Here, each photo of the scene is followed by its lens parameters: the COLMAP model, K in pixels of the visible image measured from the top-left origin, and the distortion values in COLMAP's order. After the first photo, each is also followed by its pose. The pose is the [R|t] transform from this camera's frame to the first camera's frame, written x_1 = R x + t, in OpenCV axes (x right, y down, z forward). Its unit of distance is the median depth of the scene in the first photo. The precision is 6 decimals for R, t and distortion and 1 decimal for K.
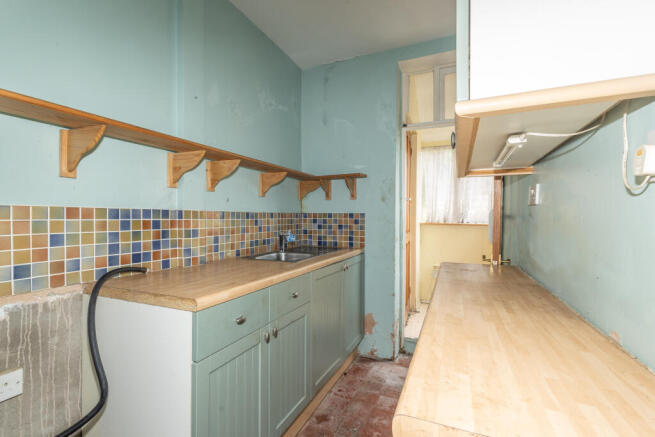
lens RADIAL K [[302.2, 0, 327.6], [0, 302.2, 216.6], [0, 0, 1]] dist [0.002023, -0.000378]
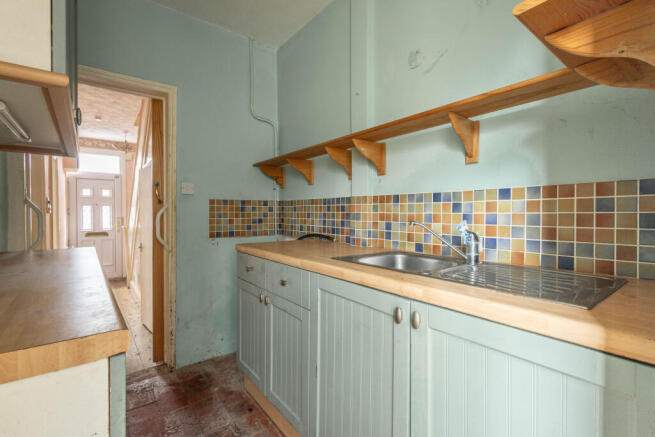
lens RADIAL K [[302.2, 0, 327.6], [0, 302.2, 216.6], [0, 0, 1]] dist [0.002023, -0.000378]
pose [[-0.479519, 0.048344, -0.876199, 0.561618], [0.033542, 0.998761, 0.036750, 0.008760], [0.876890, -0.011767, -0.480547, 1.373204]]
